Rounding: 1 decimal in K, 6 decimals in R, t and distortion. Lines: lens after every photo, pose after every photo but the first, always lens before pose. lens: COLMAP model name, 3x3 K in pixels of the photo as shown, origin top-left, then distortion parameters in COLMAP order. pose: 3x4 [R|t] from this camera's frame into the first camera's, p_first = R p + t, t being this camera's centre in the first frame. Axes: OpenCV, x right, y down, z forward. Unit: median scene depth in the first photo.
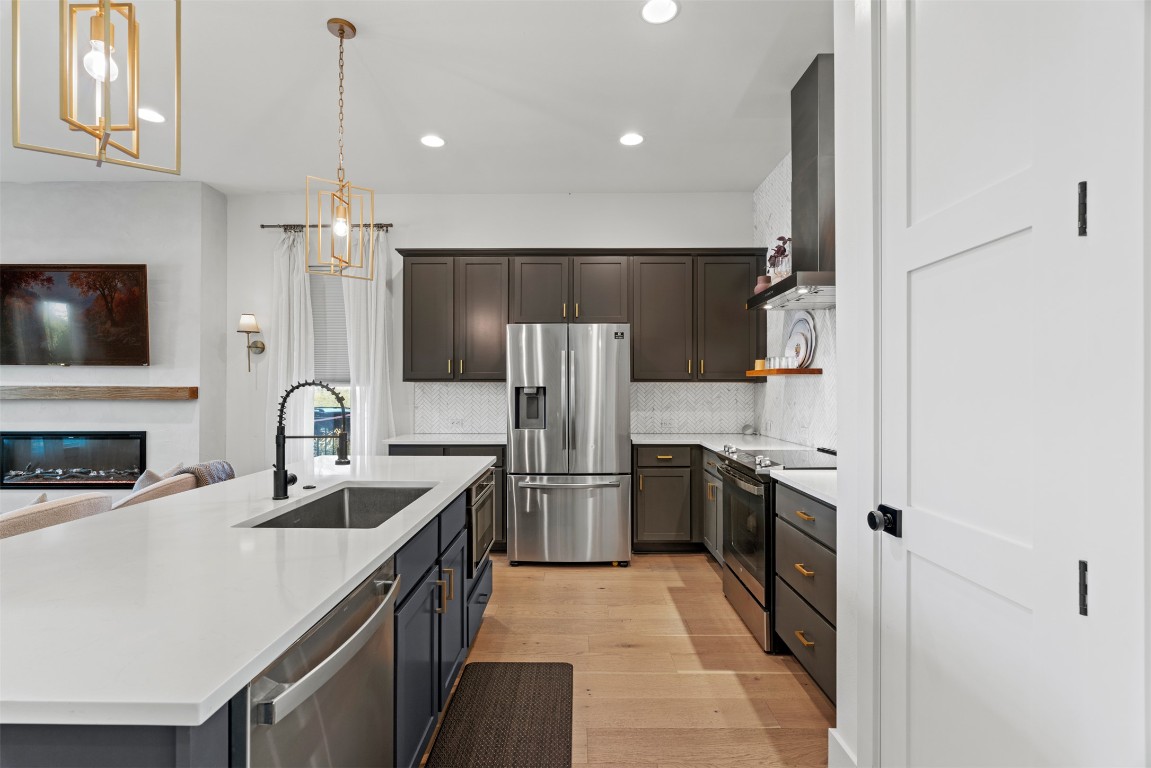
lens RADIAL K [[524.5, 0, 571.1], [0, 524.5, 387.3], [0, 0, 1]] dist [0.000370, 0.000186]
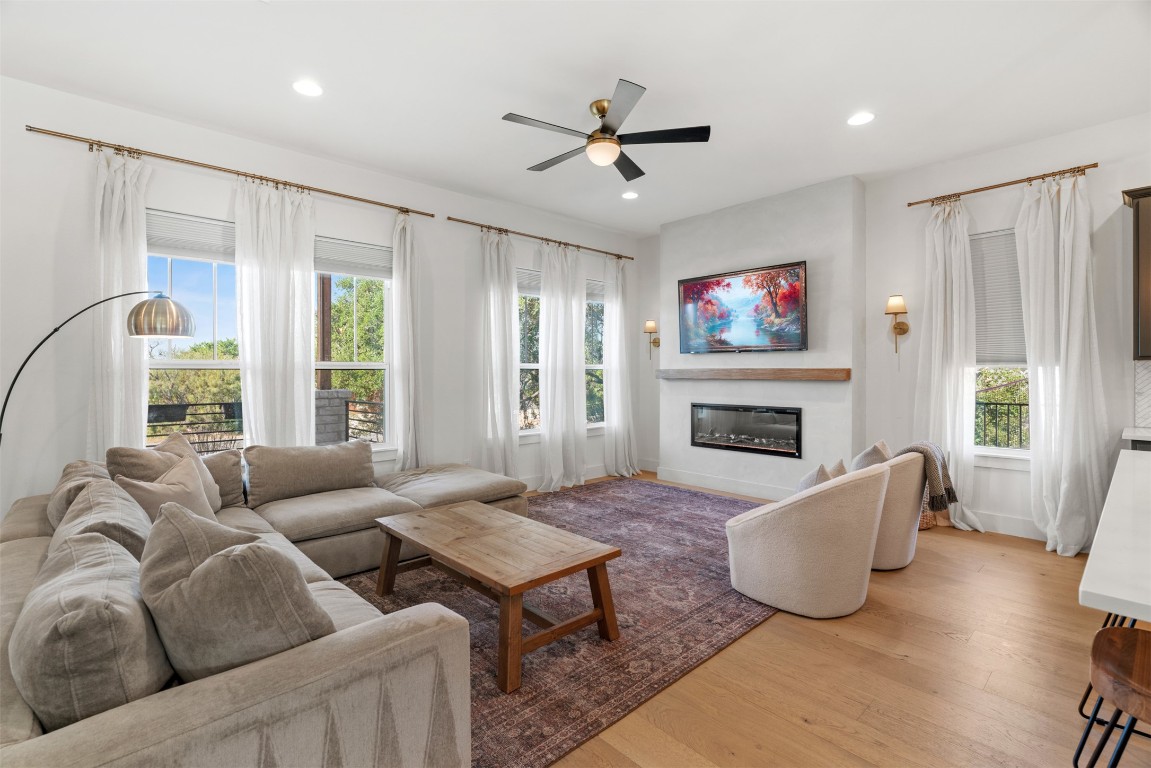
lens RADIAL K [[524.5, 0, 571.1], [0, 524.5, 372.6], [0, 0, 1]] dist [0.000370, 0.000186]
pose [[0.686336, -0.001405, -0.727284, -0.325599], [0.004610, 0.999986, 0.002418, 0.002322], [0.727270, -0.005012, 0.686333, -0.143963]]
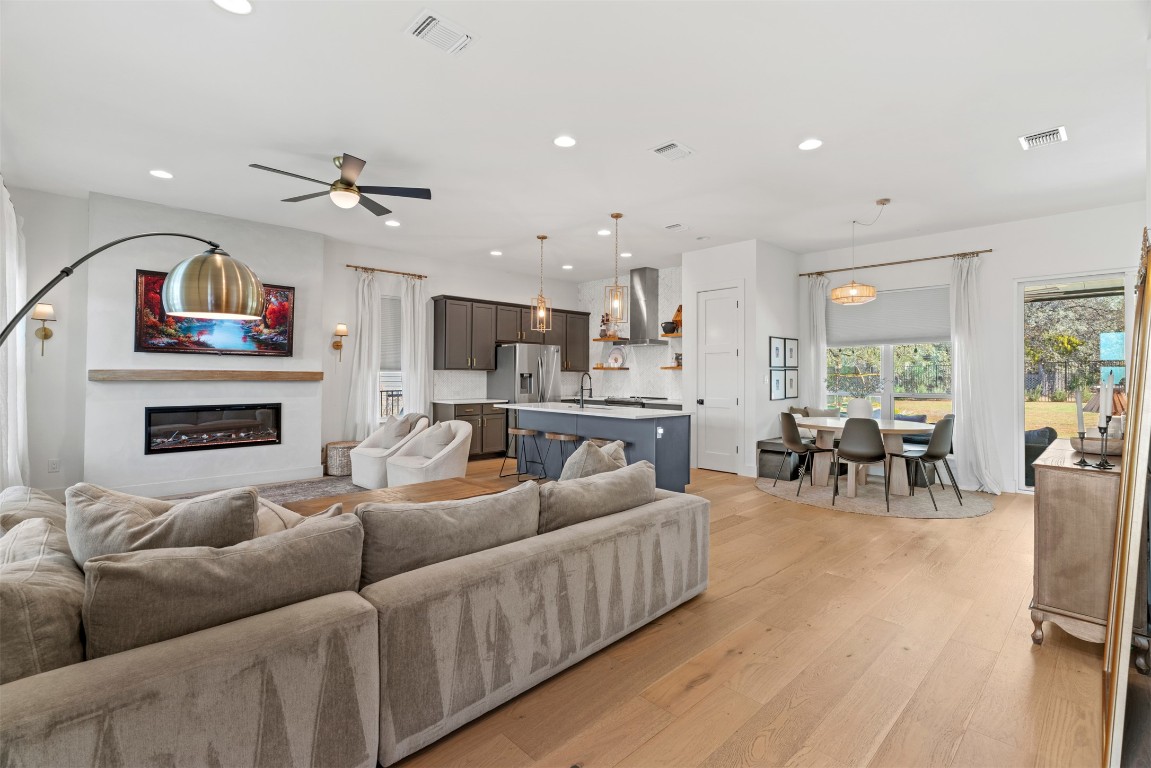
lens RADIAL K [[524.5, 0, 575.7], [0, 524.5, 374.2], [0, 0, 1]] dist [0.000370, 0.000186]
pose [[0.713890, 0.006640, 0.700226, -1.234087], [-0.007252, 0.999972, -0.002088, 0.003303], [-0.700220, -0.003587, 0.713918, -0.567316]]
